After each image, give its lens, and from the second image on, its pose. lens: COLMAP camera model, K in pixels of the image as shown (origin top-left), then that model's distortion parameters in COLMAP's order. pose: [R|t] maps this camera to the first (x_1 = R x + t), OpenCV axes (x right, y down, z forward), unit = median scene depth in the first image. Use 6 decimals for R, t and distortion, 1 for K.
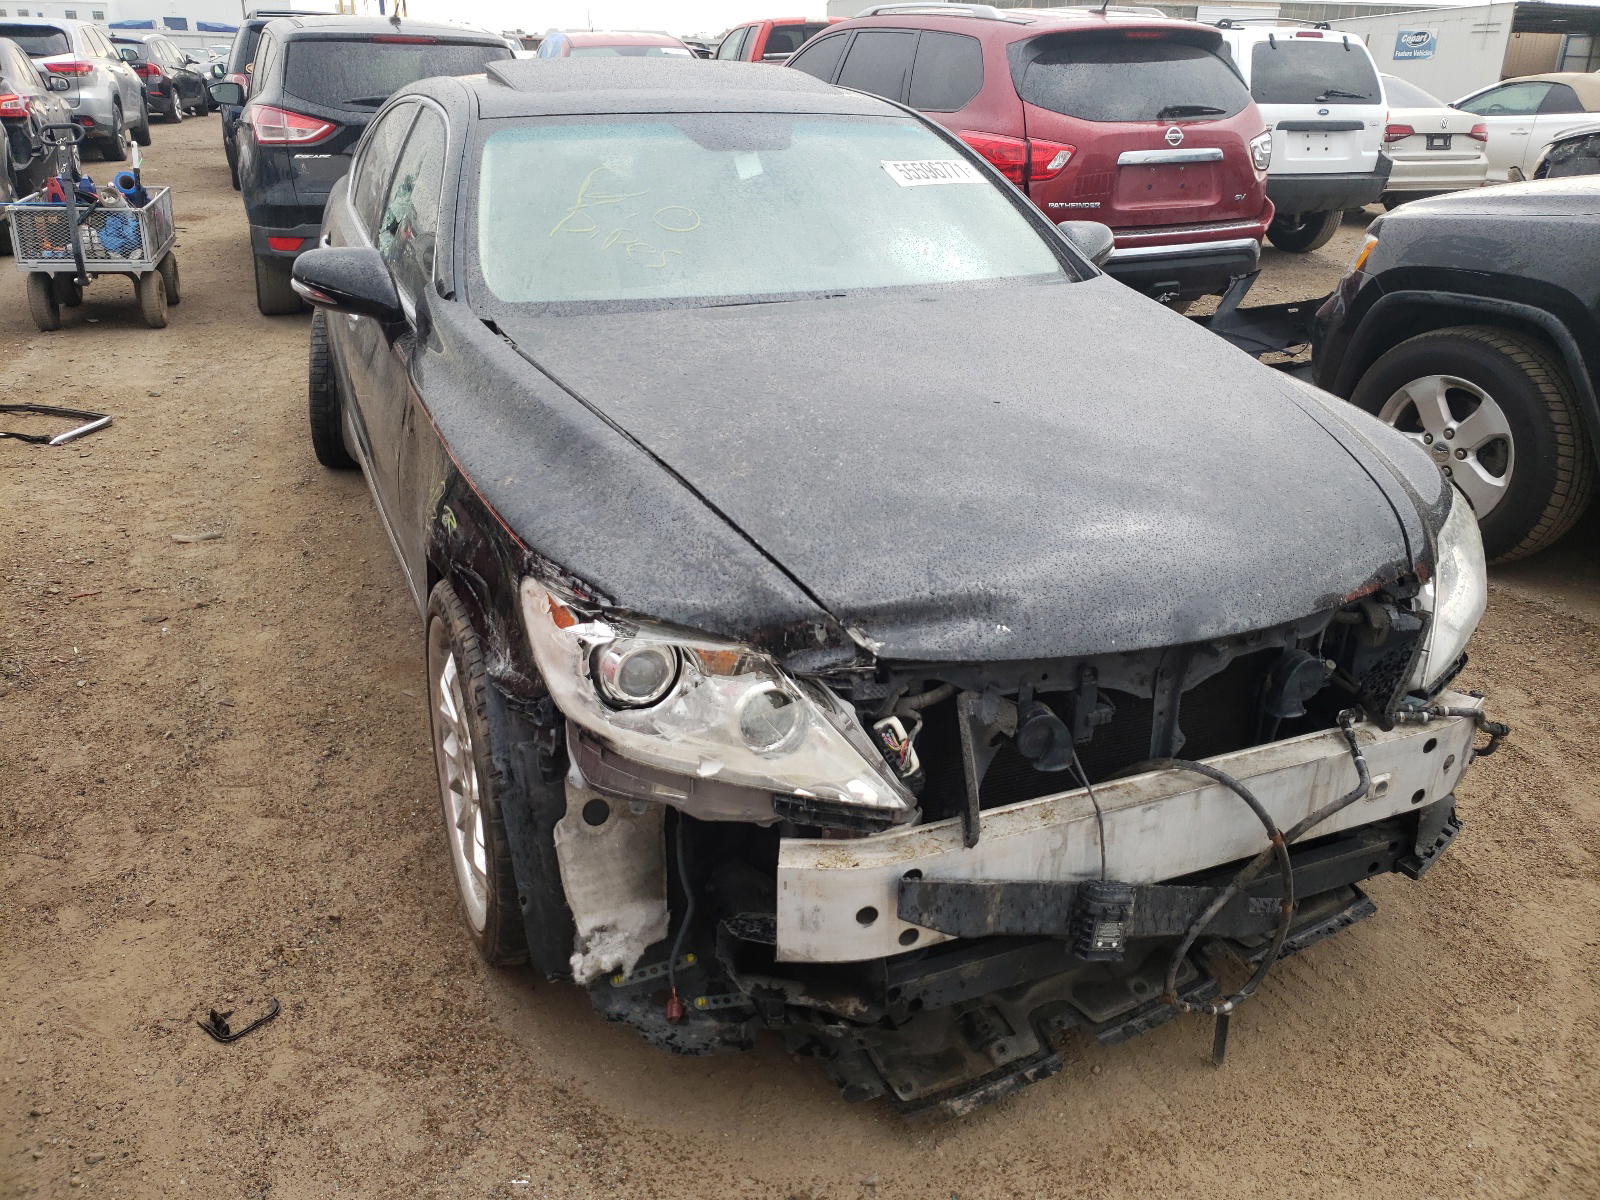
lens RADIAL K [[1322.8, 0, 800.0], [0, 1322.8, 600.0], [0, 0, 1]] dist [0.008197, 0.022280]
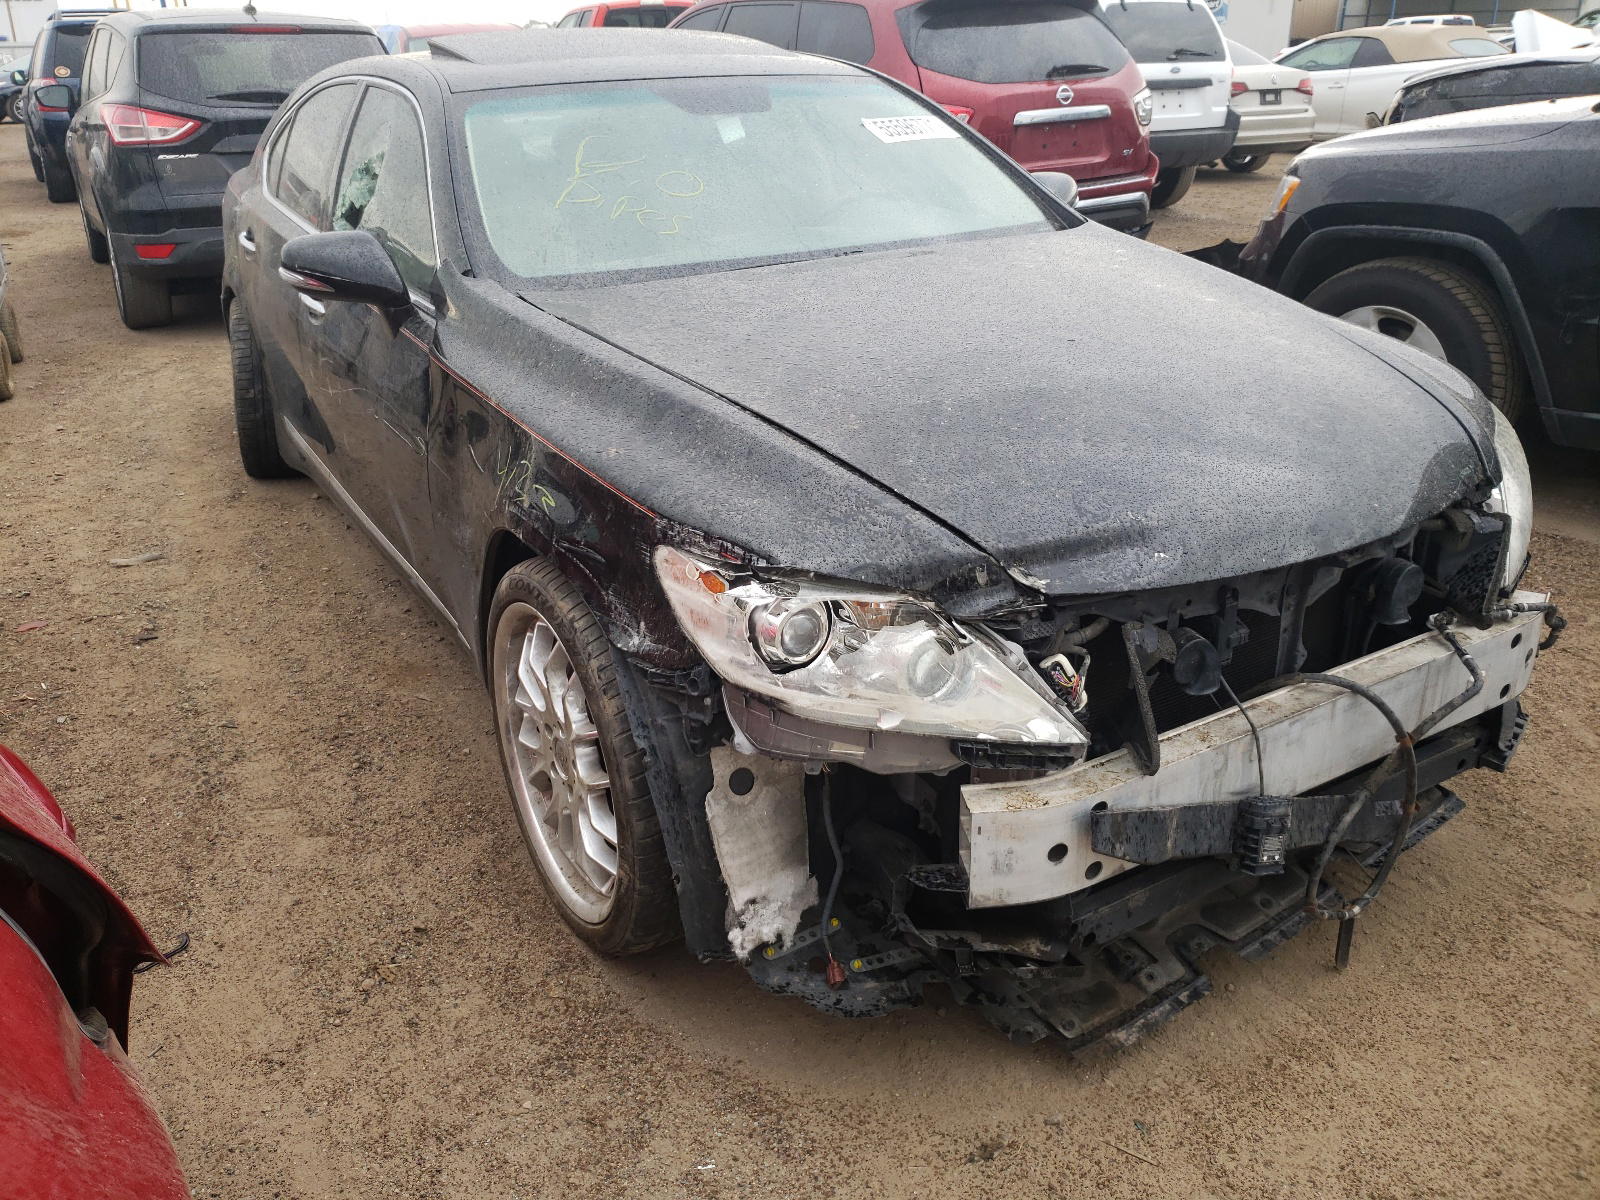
lens RADIAL K [[1320.8, 0, 800.0], [0, 1320.8, 600.0], [0, 0, 1]] dist [0.013093, 0.005920]
pose [[0.990048, -0.085839, 0.111516, -0.196885], [0.084746, 0.996297, 0.014516, 0.014939], [-0.112349, -0.004921, 0.993657, 0.027587]]
